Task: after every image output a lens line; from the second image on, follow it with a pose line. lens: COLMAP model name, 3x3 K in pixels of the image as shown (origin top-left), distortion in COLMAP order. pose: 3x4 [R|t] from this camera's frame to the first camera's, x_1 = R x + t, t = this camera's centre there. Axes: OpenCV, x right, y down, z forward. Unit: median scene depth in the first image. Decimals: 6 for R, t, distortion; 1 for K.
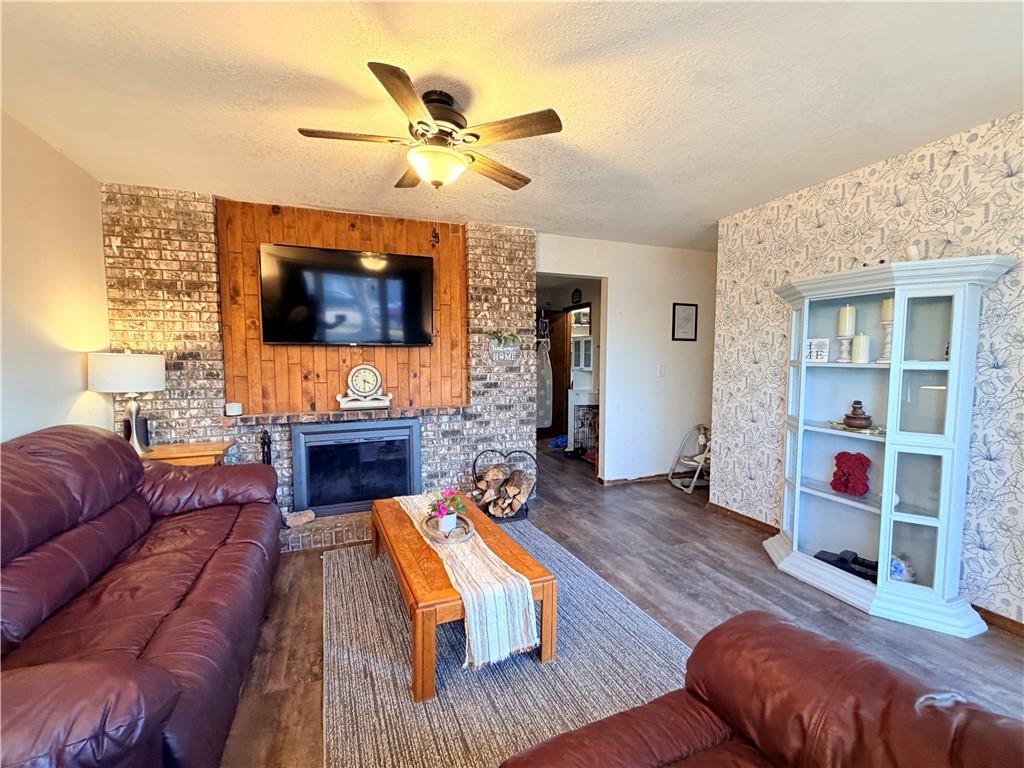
lens RADIAL K [[447.9, 0, 512.0], [0, 447.9, 384.0], [0, 0, 1]] dist [0.001054, -0.000059]
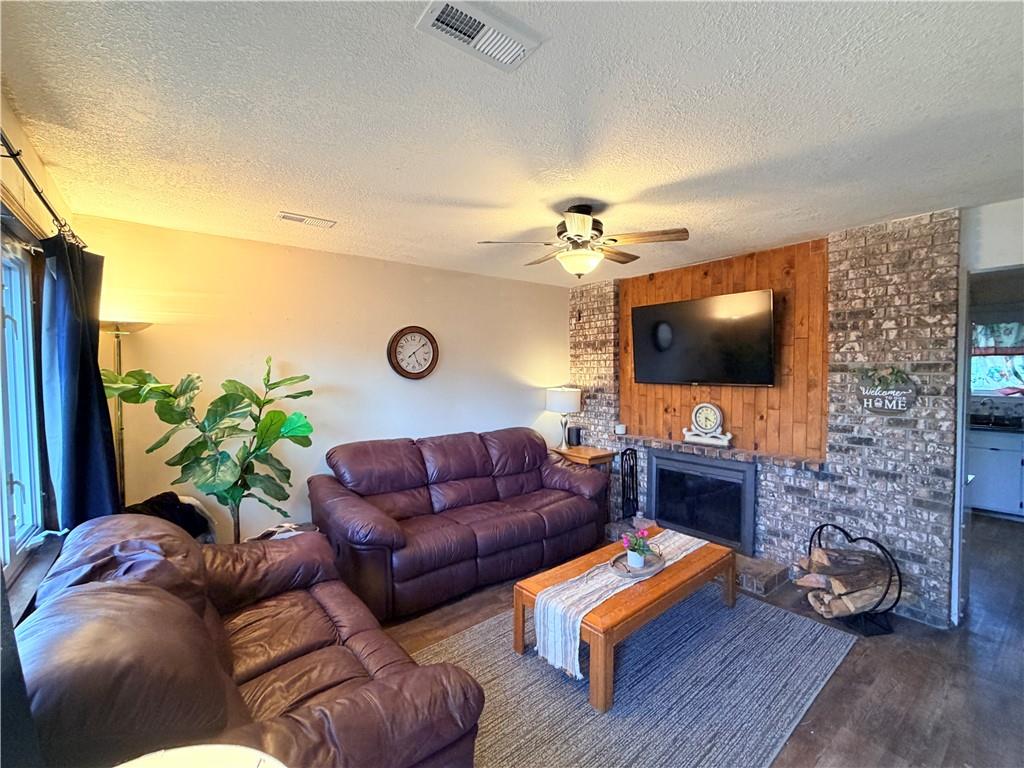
lens RADIAL K [[447.9, 0, 512.0], [0, 447.9, 384.0], [0, 0, 1]] dist [0.001054, -0.000059]
pose [[0.285893, 0.031283, -0.957751, 0.520124], [-0.052931, 0.998457, 0.016812, -0.076921], [0.956799, 0.045888, 0.287108, 0.241307]]
